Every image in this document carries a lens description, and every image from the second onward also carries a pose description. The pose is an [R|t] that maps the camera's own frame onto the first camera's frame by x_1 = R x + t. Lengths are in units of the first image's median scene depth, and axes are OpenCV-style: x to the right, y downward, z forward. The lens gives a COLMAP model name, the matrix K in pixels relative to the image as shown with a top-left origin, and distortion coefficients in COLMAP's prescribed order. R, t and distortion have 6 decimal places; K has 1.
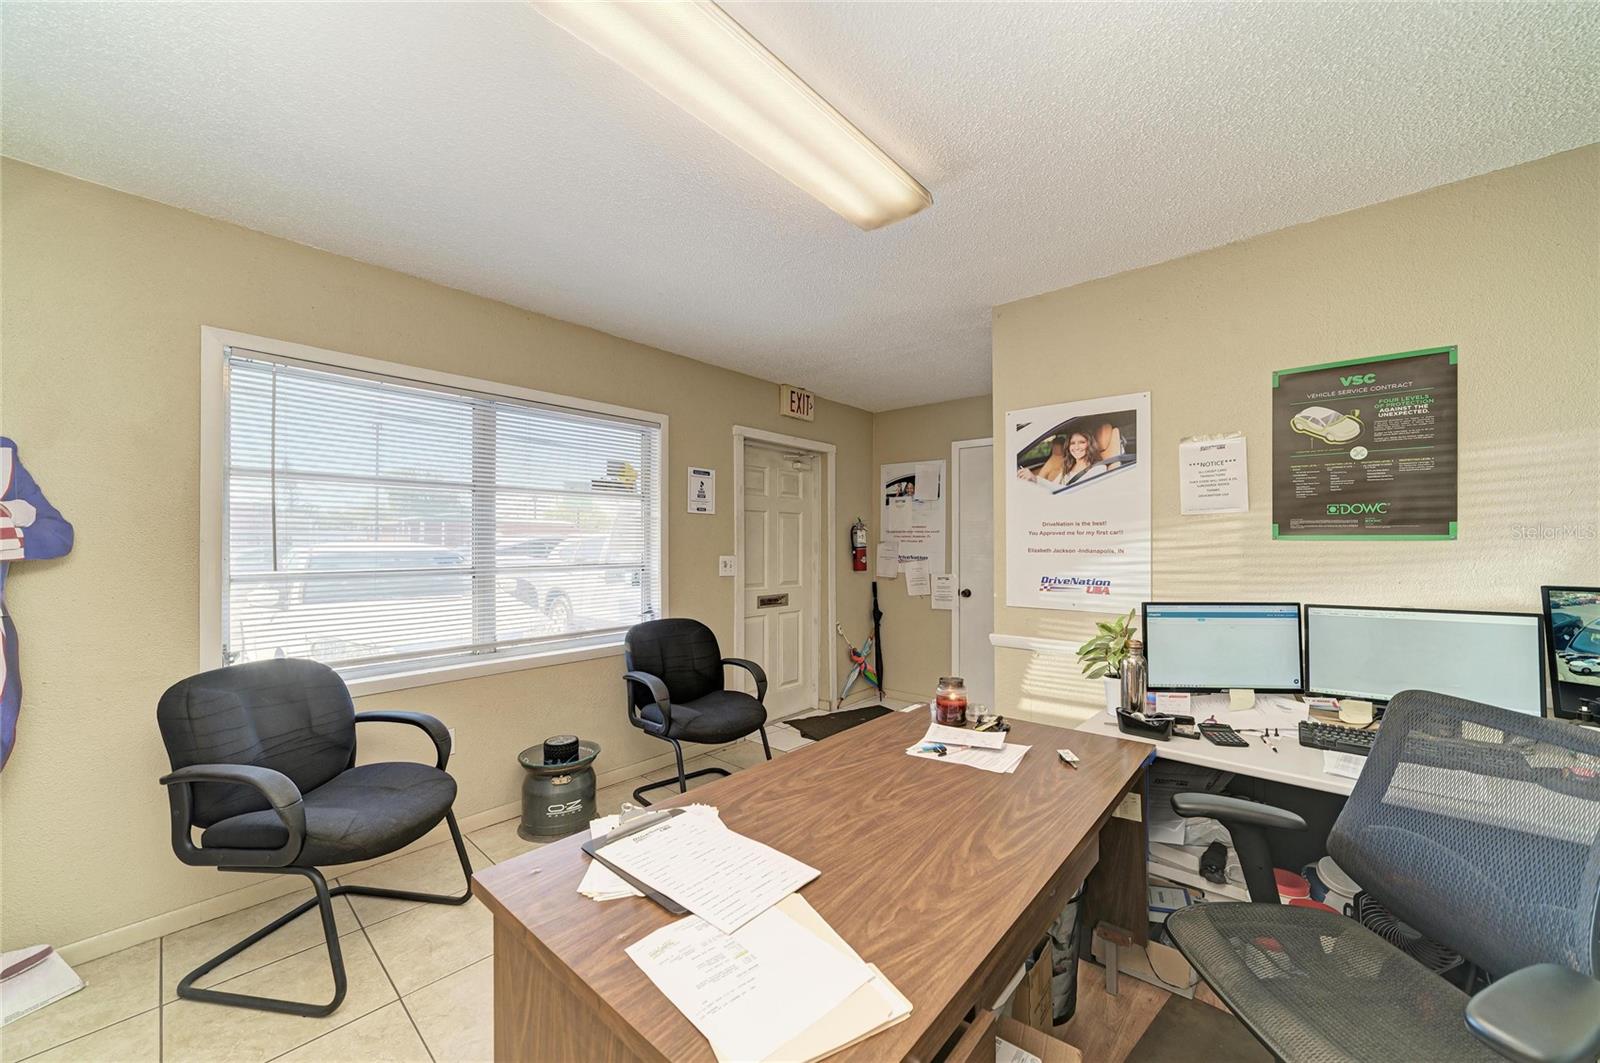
lens RADIAL K [[604.9, 0, 808.3], [0, 604.9, 538.6], [0, 0, 1]] dist [-0.010605, -0.000010]
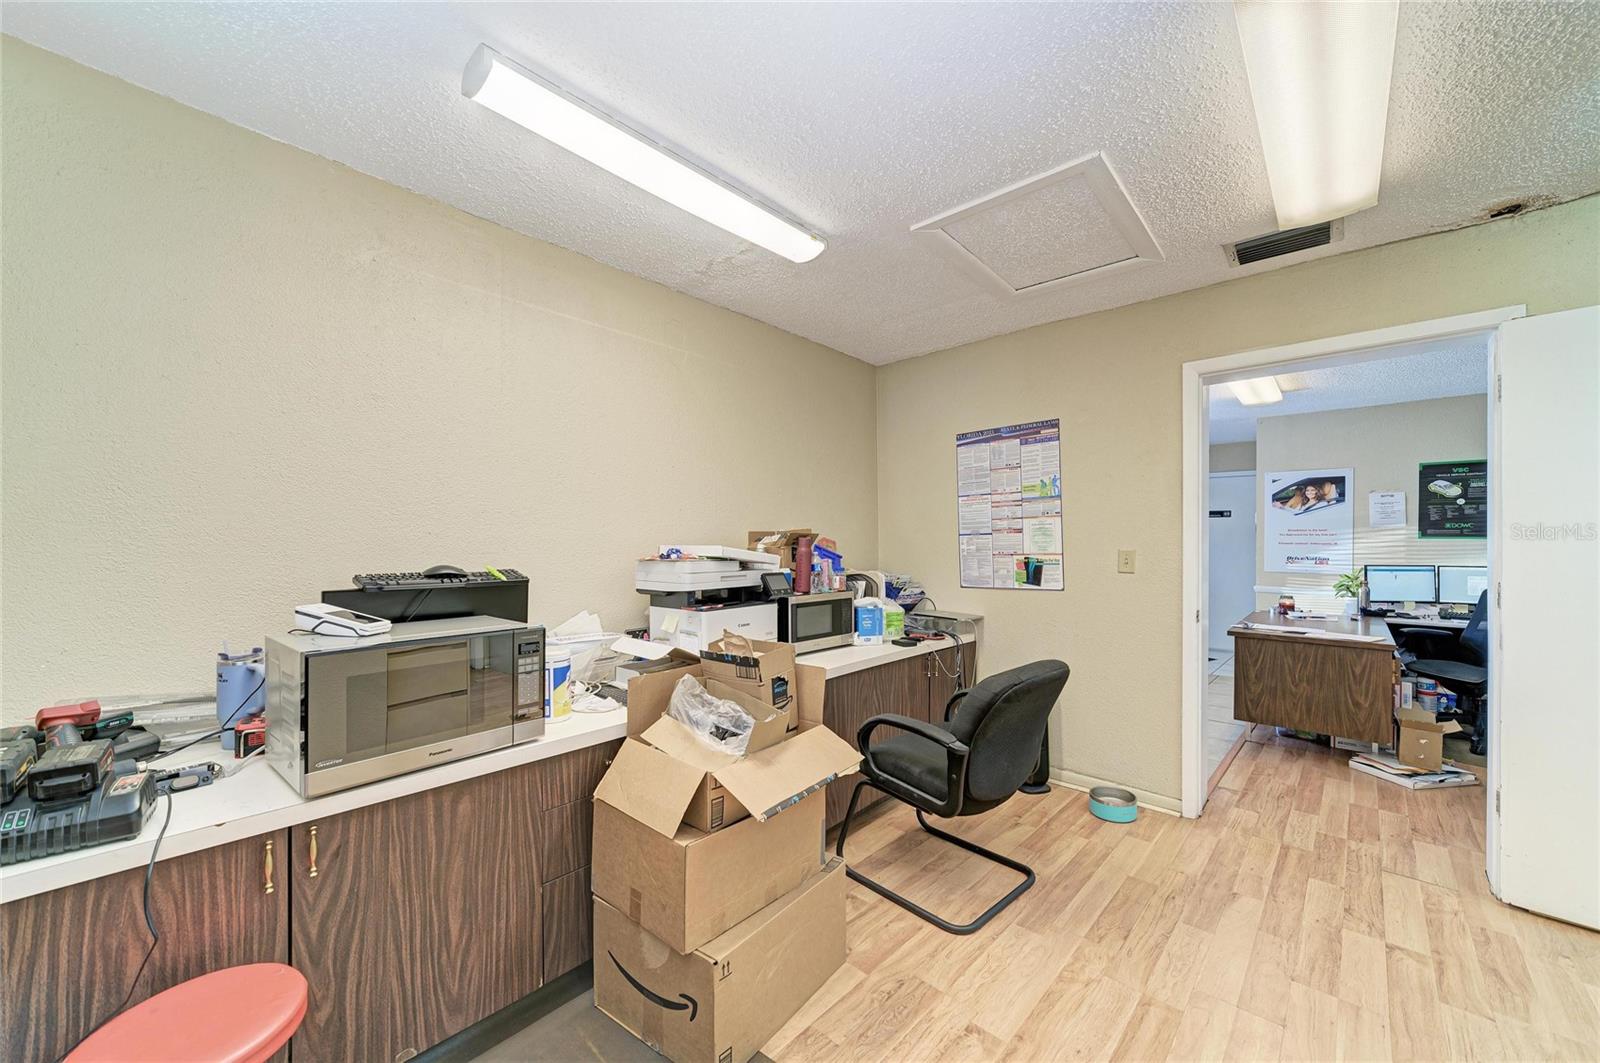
lens RADIAL K [[624.3, 0, 801.0], [0, 624.3, 540.4], [0, 0, 1]] dist [0.002624, 0.000456]
pose [[0.999934, 0.001322, -0.011395, -1.486234], [-0.001188, 0.999930, 0.011767, -0.016148], [0.011410, -0.011753, 0.999866, -1.345834]]
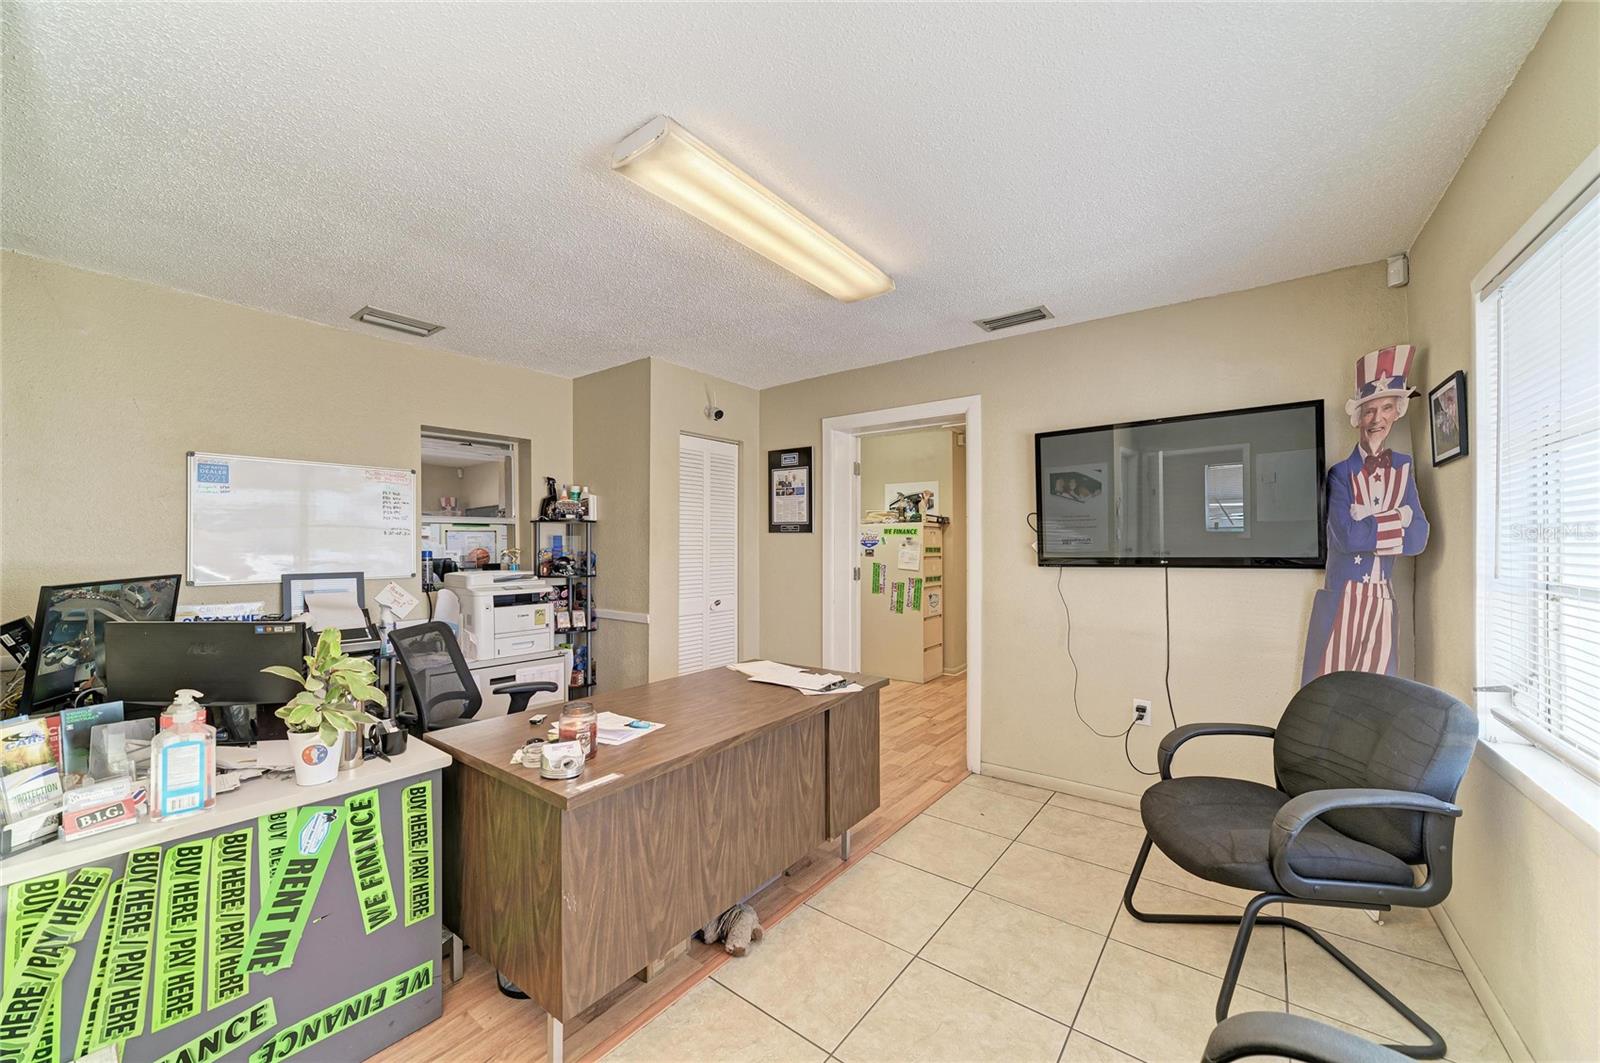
lens RADIAL K [[604.9, 0, 804.3], [0, 604.9, 539.0], [0, 0, 1]] dist [-0.010605, -0.000010]
pose [[-0.996109, 0.002878, -0.088078, -0.002581], [0.004891, 0.999732, -0.022647, 0.019949], [0.087989, -0.022990, -0.995856, 1.654868]]
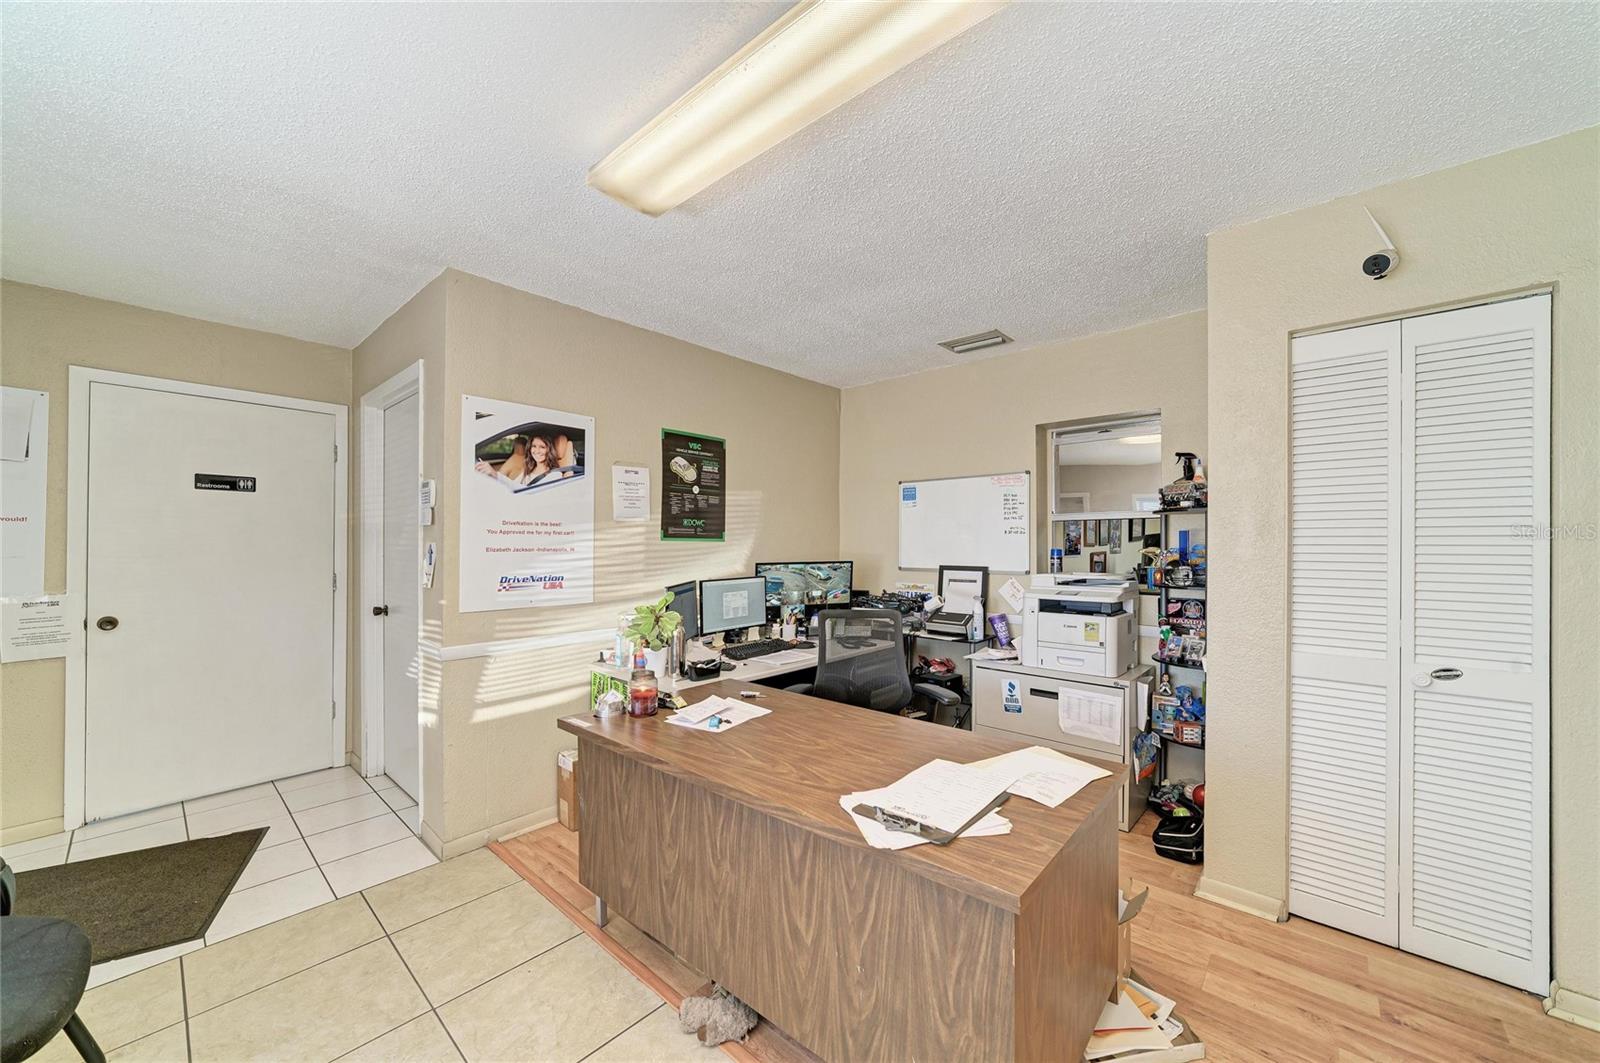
lens RADIAL K [[604.9, 0, 807.3], [0, 604.9, 538.1], [0, 0, 1]] dist [-0.010605, -0.000010]
pose [[-0.009834, 0.007874, 0.999921, -0.725142], [-0.012567, 0.999889, -0.007997, 0.003197], [-0.999873, -0.012644, -0.009734, 0.645420]]
